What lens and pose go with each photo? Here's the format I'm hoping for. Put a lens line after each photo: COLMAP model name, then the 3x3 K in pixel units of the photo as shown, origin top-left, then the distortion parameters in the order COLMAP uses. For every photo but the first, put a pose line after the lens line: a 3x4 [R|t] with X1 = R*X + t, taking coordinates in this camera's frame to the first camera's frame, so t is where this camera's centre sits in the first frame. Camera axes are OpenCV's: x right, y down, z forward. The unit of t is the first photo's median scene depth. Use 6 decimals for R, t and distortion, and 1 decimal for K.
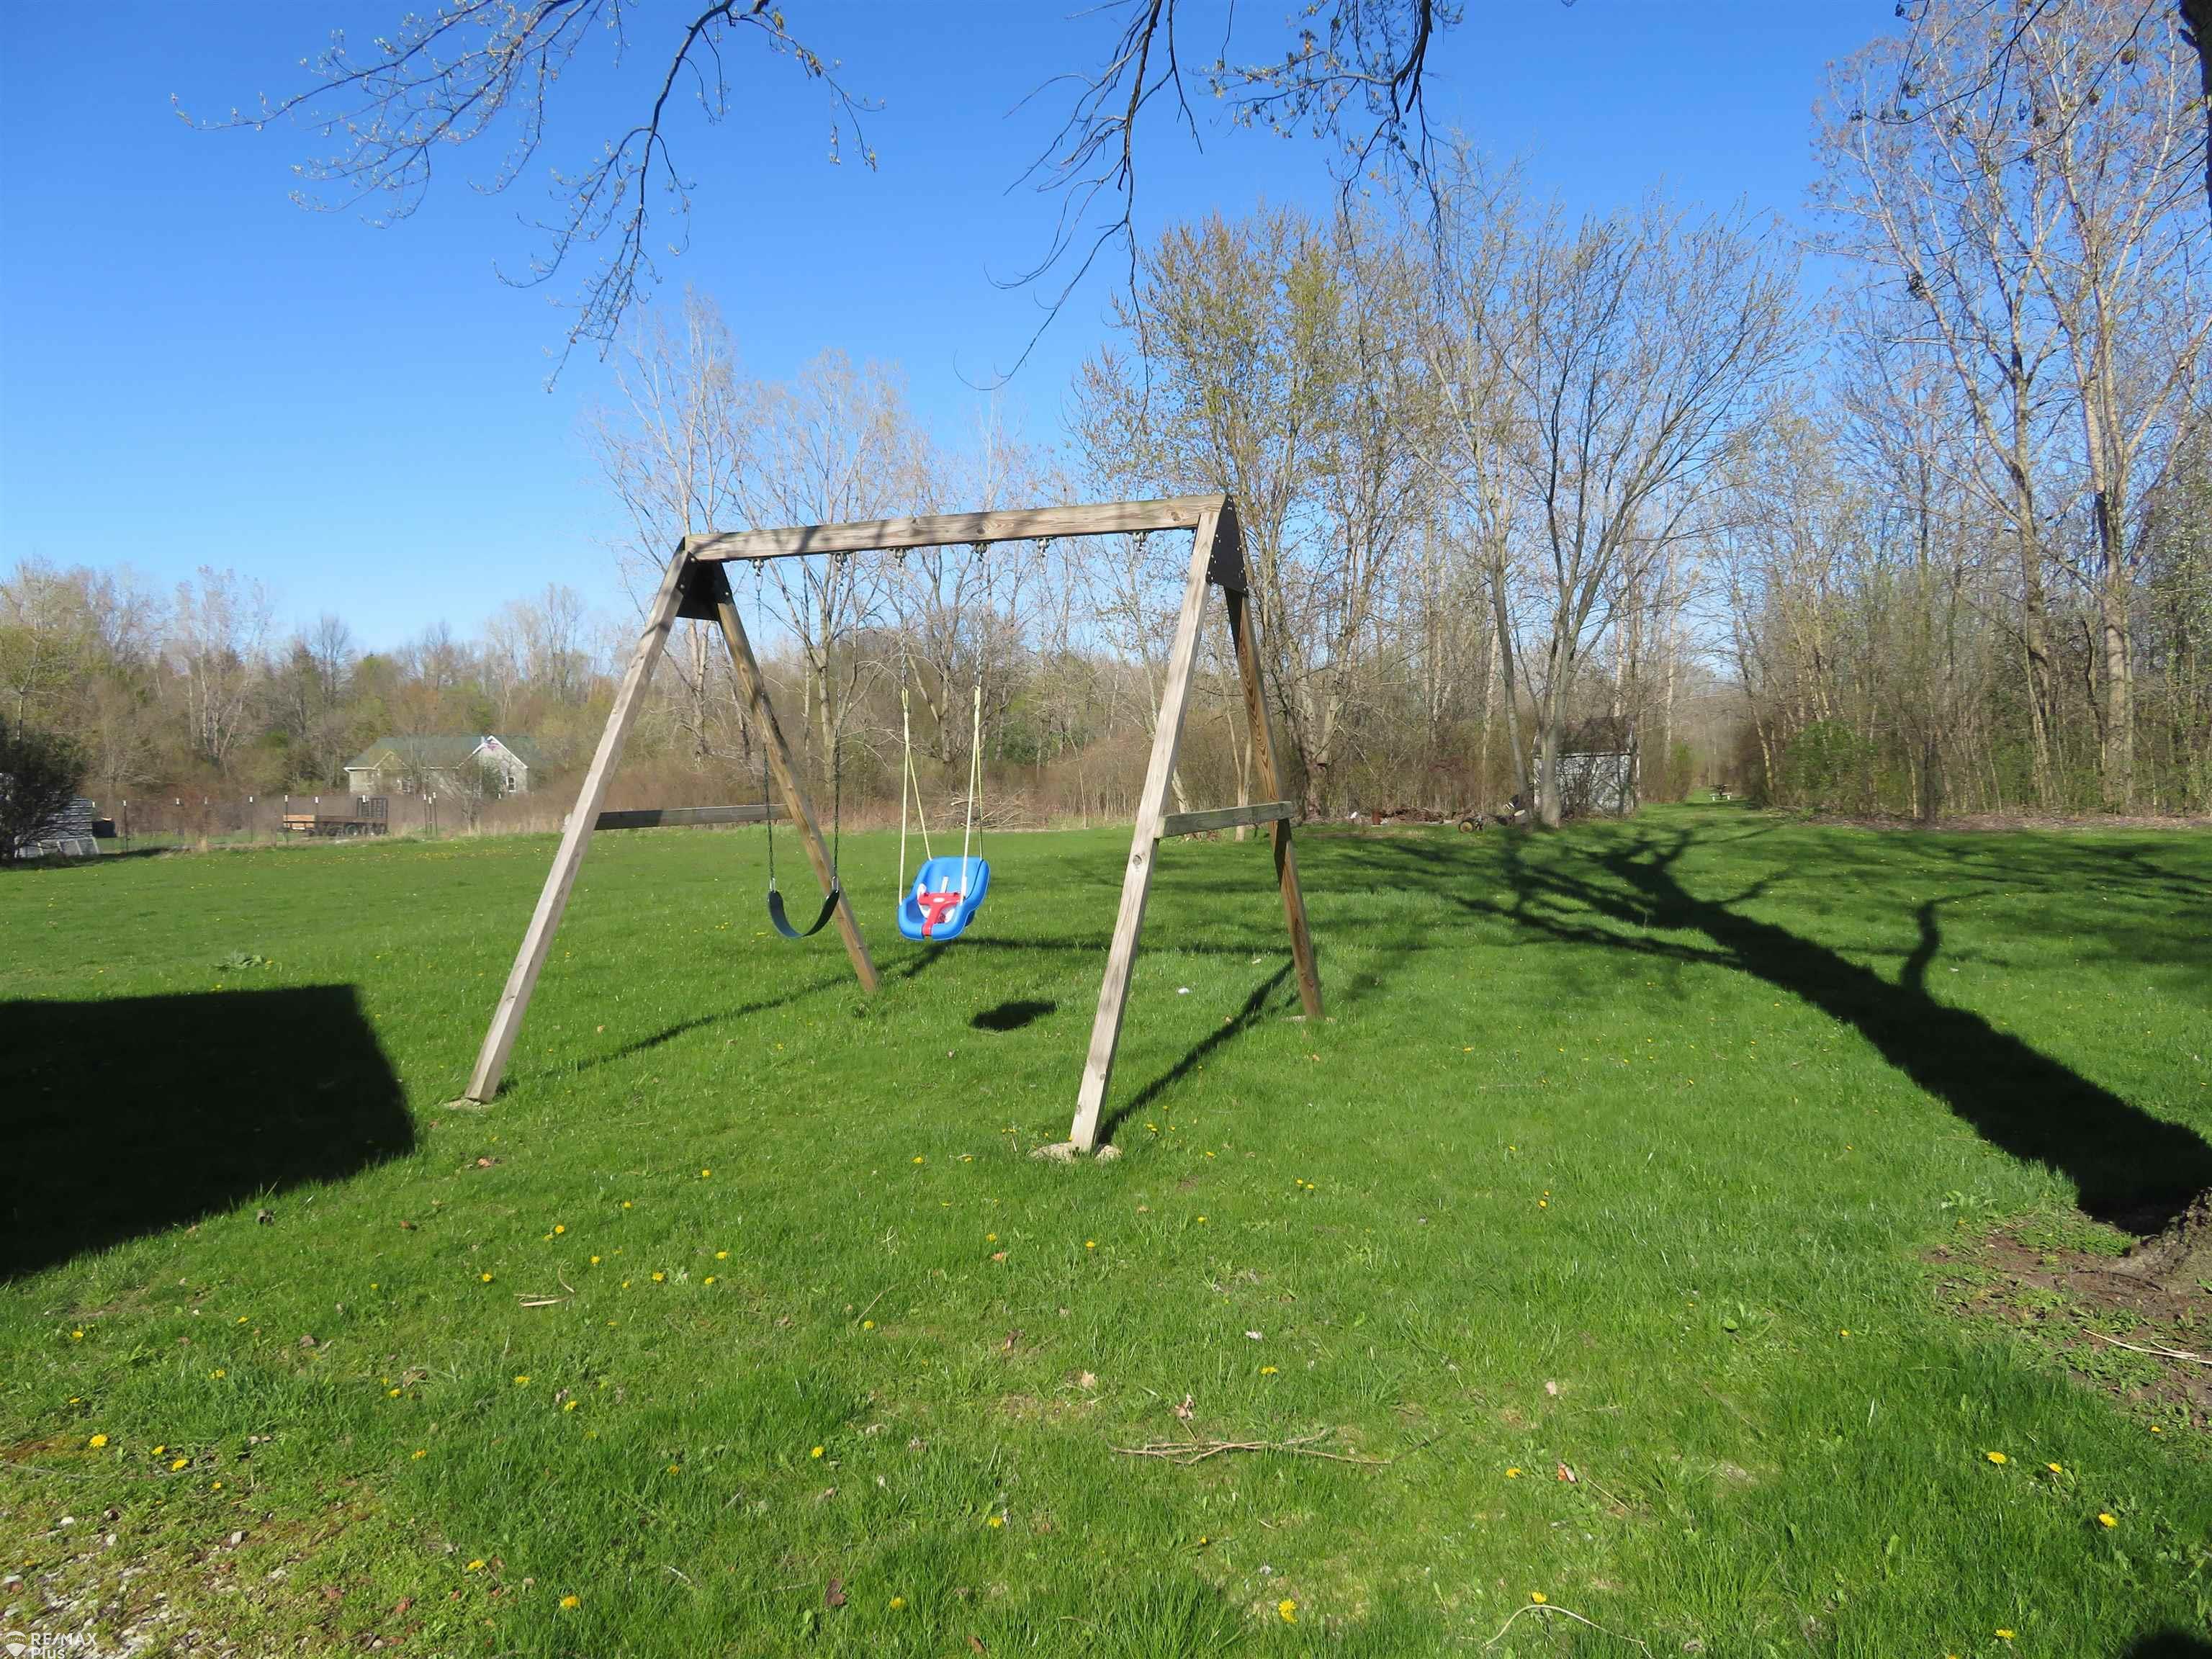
lens RADIAL K [[1616.8, 0, 1105.3], [0, 1616.8, 829.1], [0, 0, 1]] dist [-0.004881, 0.001646]
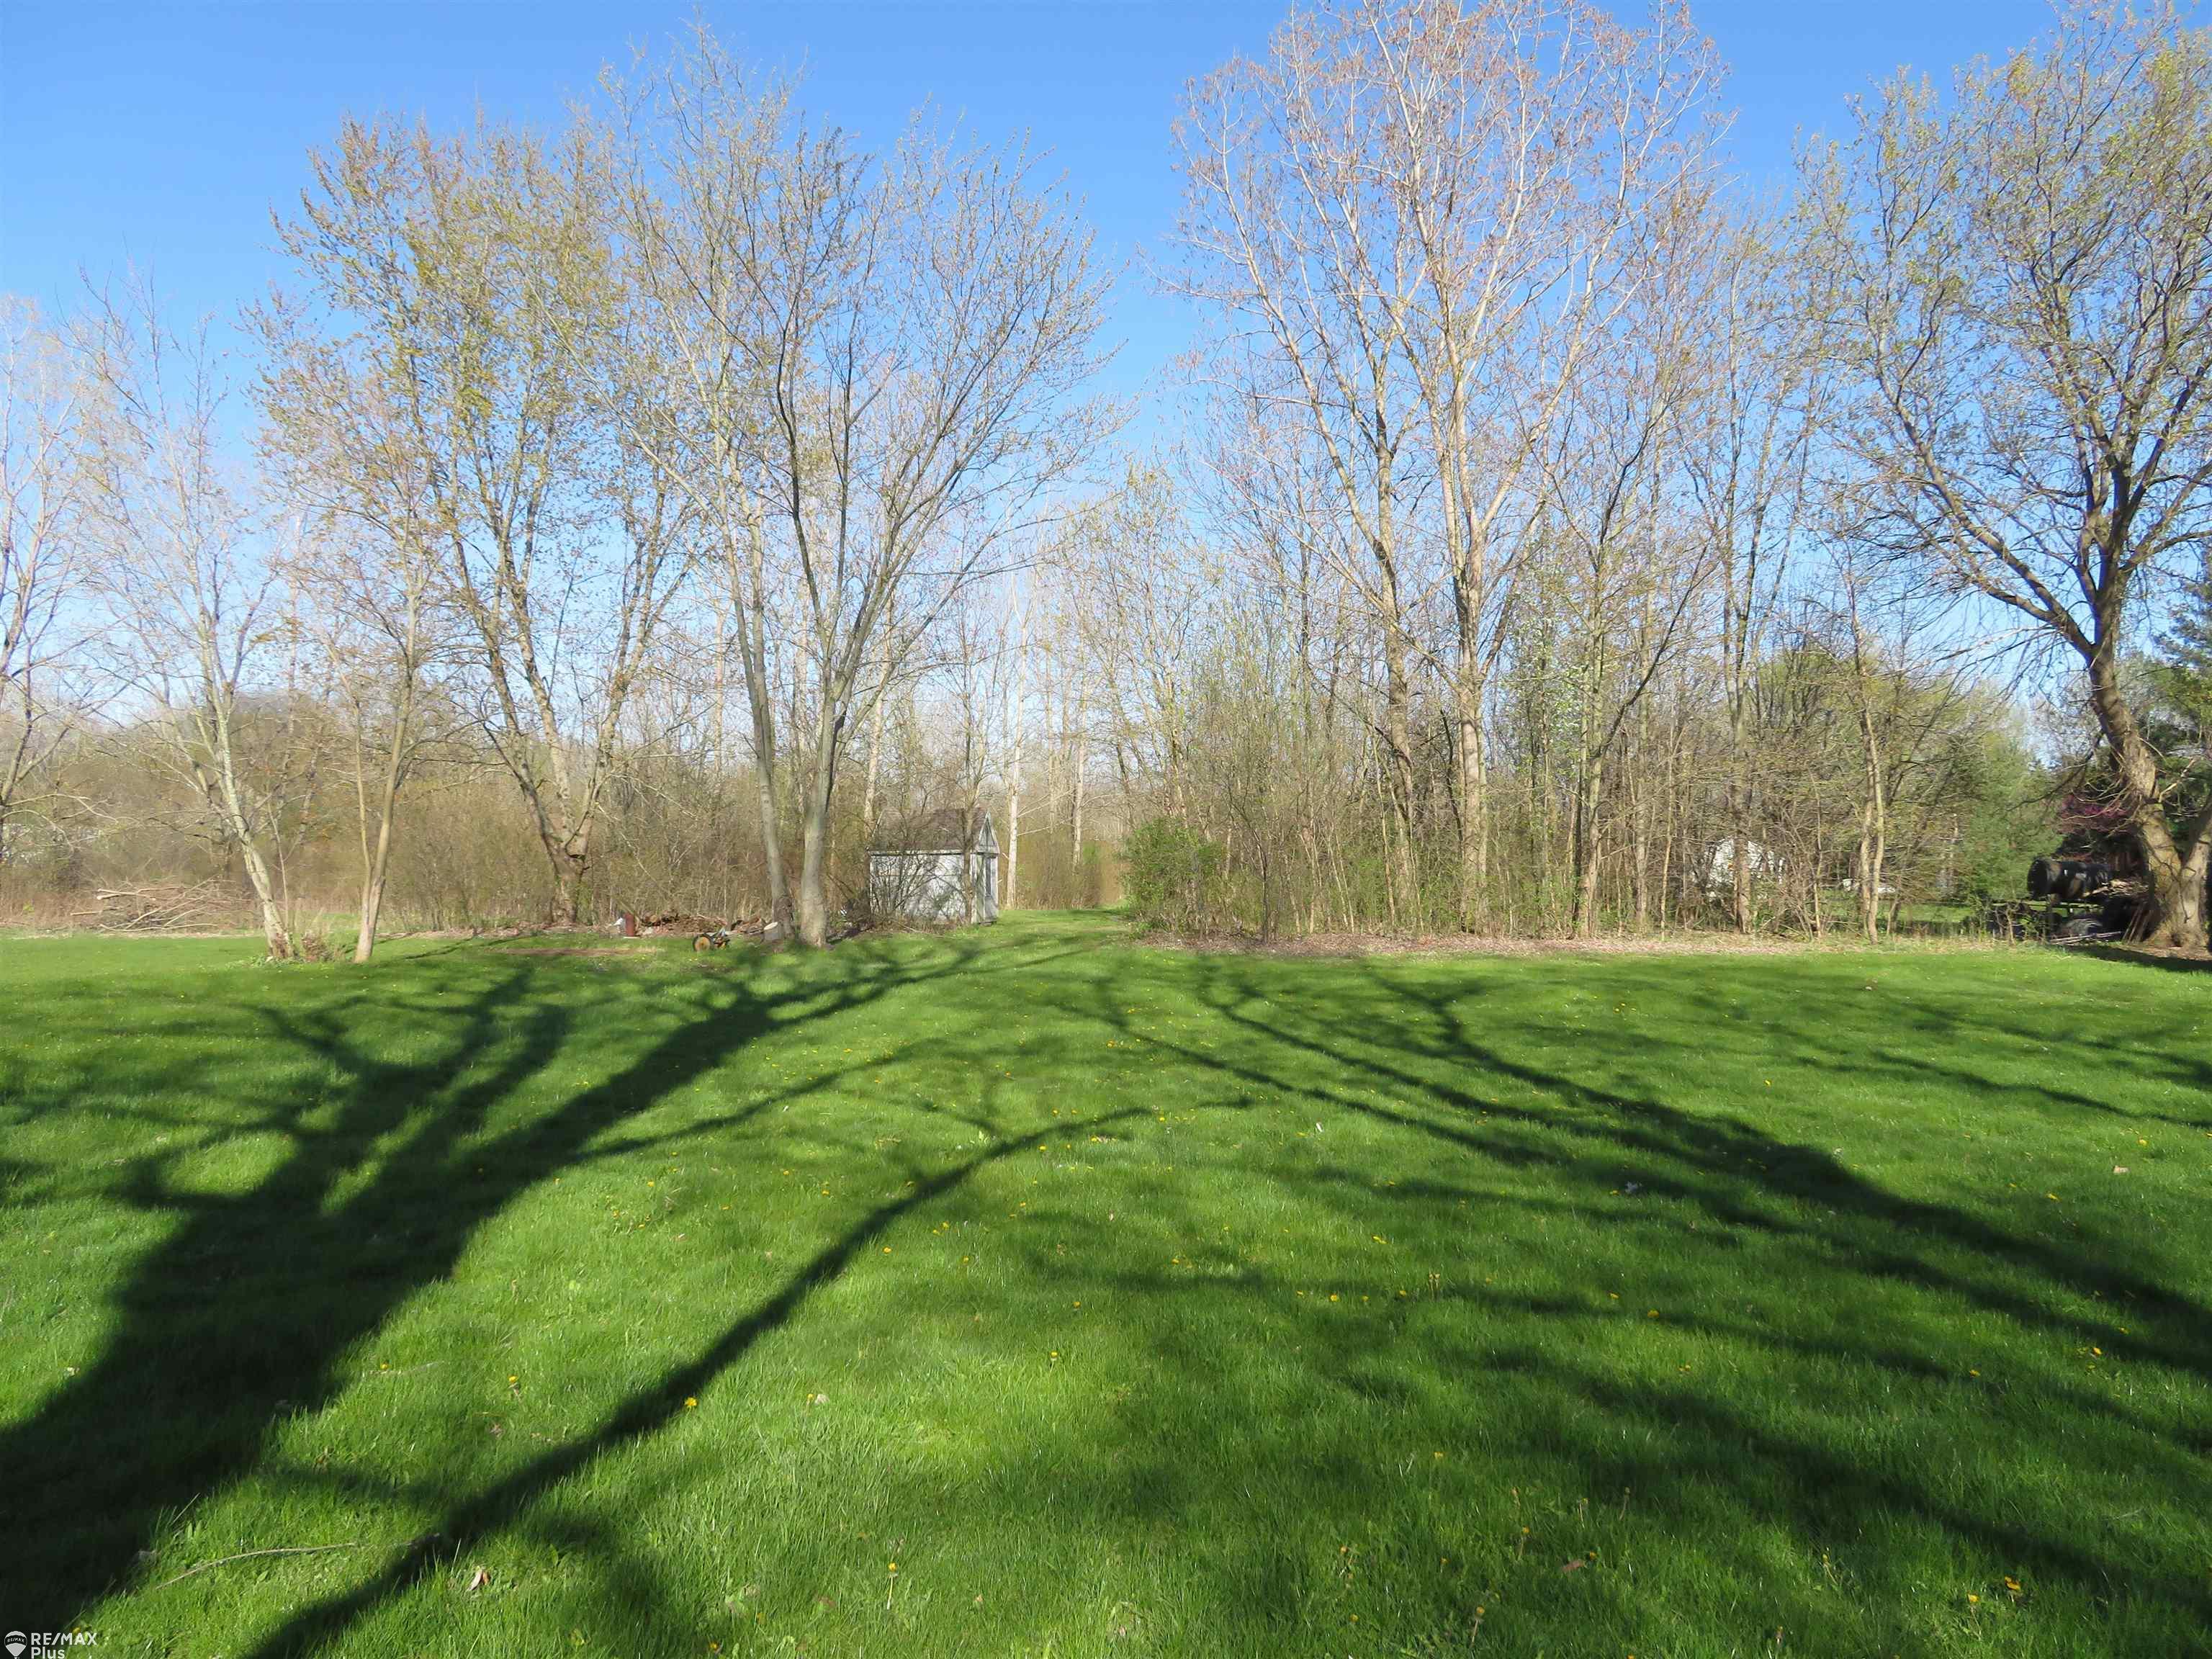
lens RADIAL K [[1616.8, 0, 1106.5], [0, 1616.8, 829.6], [0, 0, 1]] dist [-0.004881, 0.001646]
pose [[0.952452, 0.029213, 0.303285, 0.155416], [-0.011600, 0.998148, -0.059714, -0.010224], [-0.304468, 0.053356, 0.951027, 0.204043]]
